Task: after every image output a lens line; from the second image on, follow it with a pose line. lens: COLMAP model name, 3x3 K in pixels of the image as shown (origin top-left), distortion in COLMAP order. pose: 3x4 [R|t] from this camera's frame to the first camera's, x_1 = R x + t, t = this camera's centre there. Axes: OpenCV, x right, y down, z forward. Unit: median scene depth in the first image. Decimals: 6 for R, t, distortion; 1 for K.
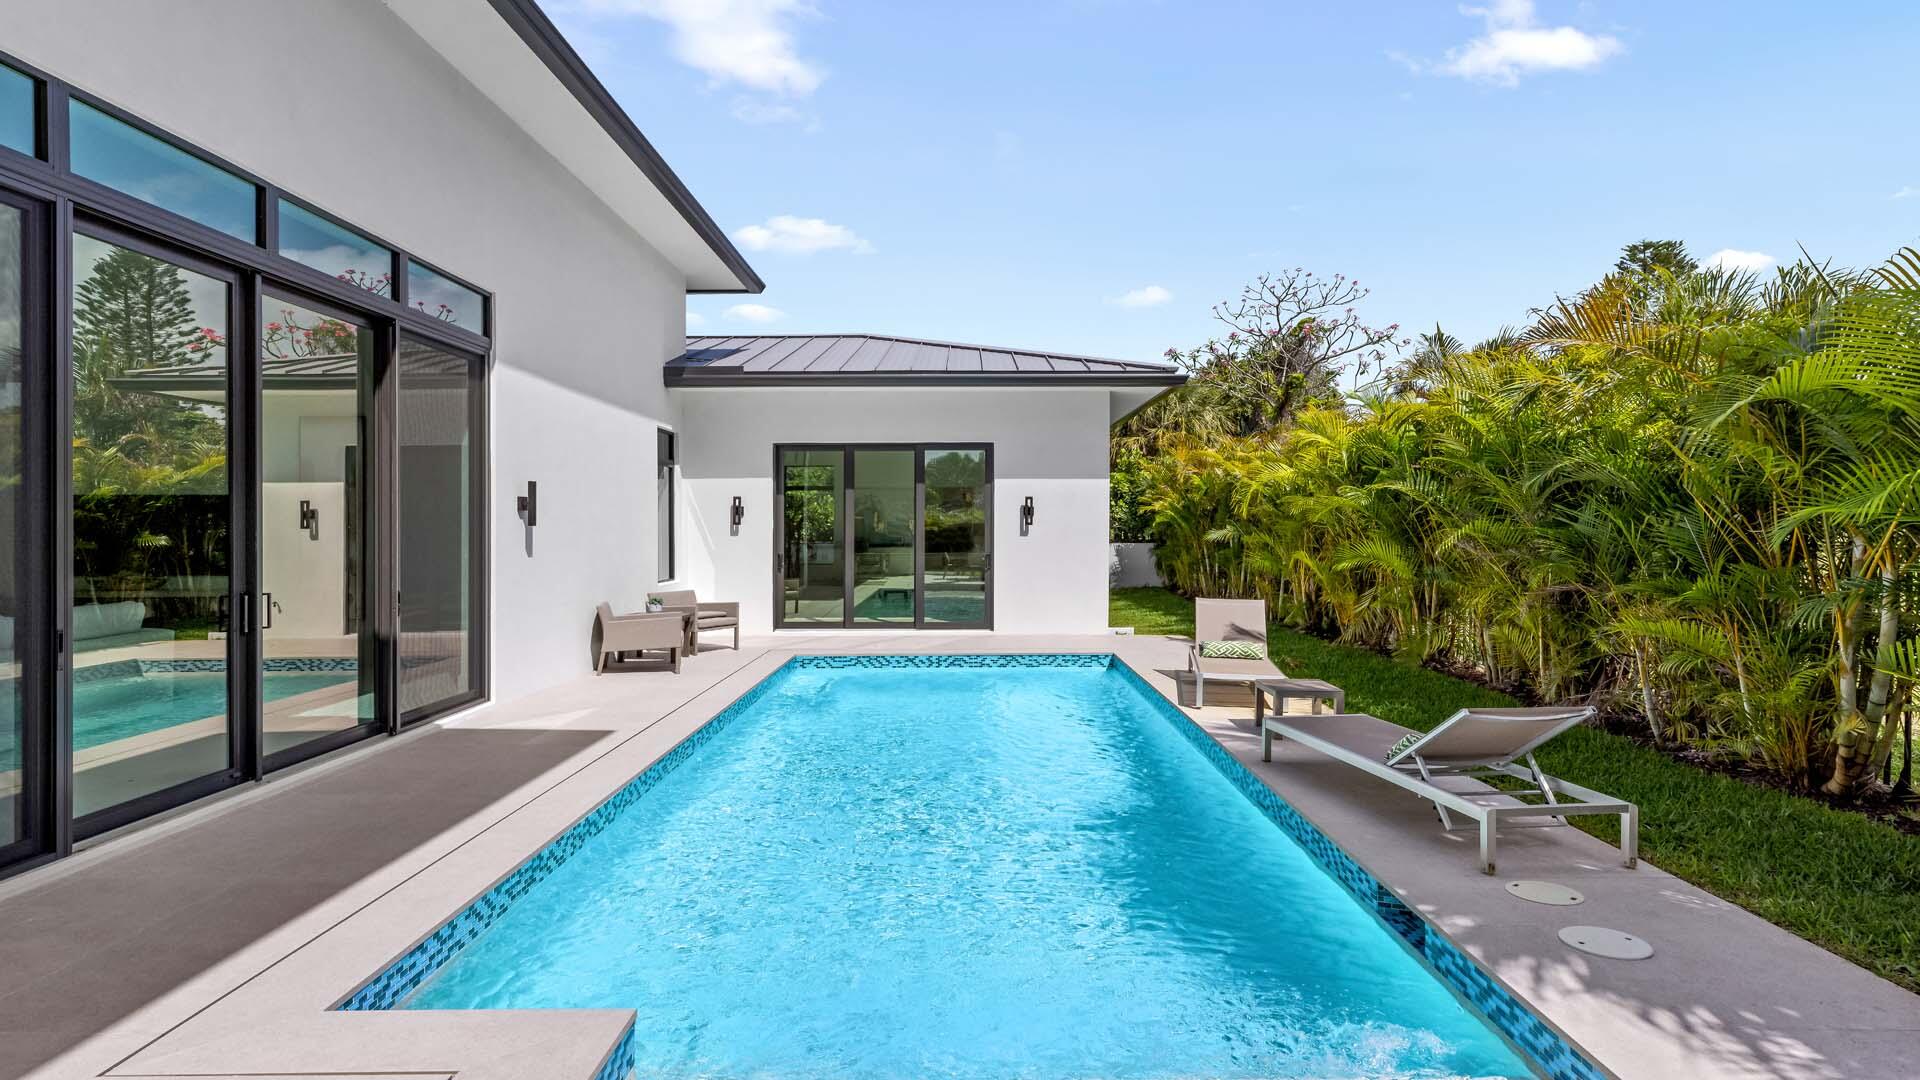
lens RADIAL K [[1059.0, 0, 967.1], [0, 1059.0, 524.1], [0, 0, 1]] dist [0.005013, 0.002373]
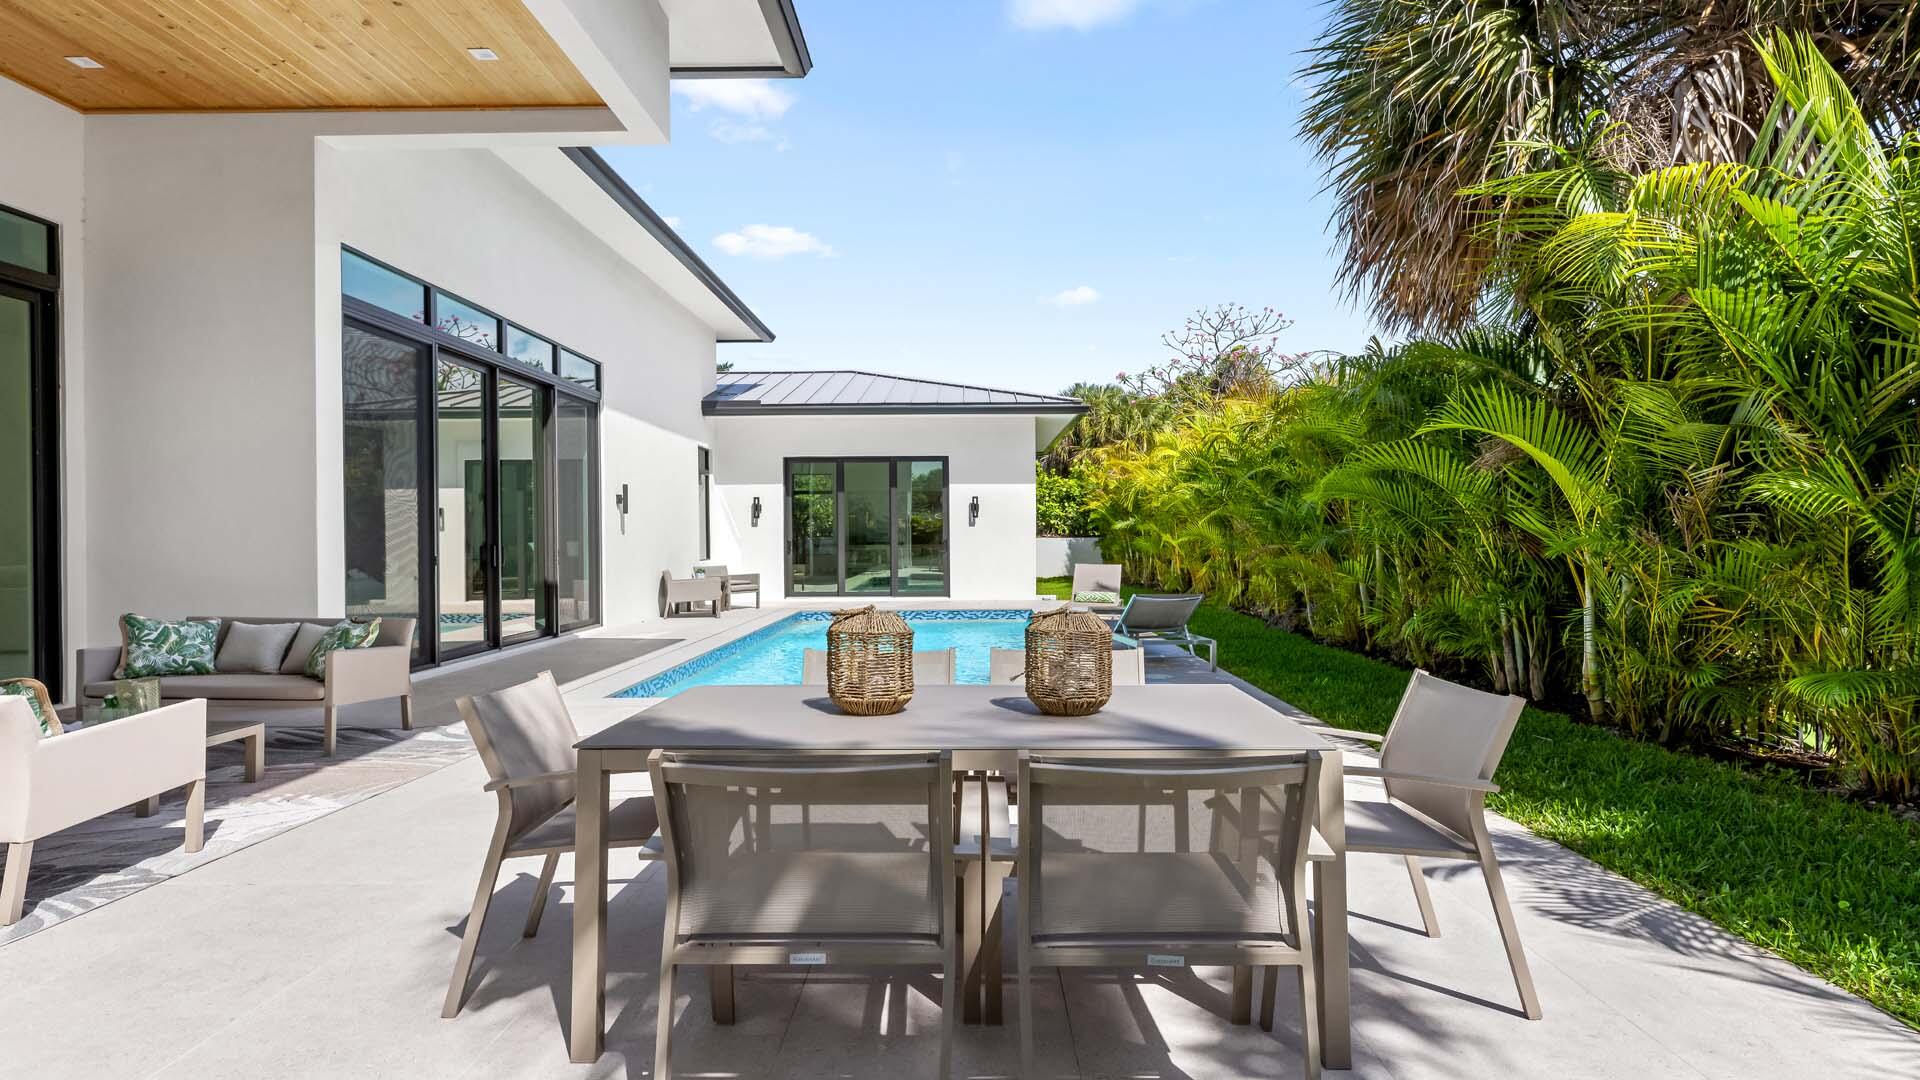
lens RADIAL K [[1043.4, 0, 959.5], [0, 1043.4, 560.3], [0, 0, 1]] dist [0.014657, -0.000669]
pose [[0.999886, -0.003225, -0.014743, 0.058997], [0.003616, 0.999640, 0.026599, 0.019650], [0.014652, -0.026649, 0.999537, -0.320628]]
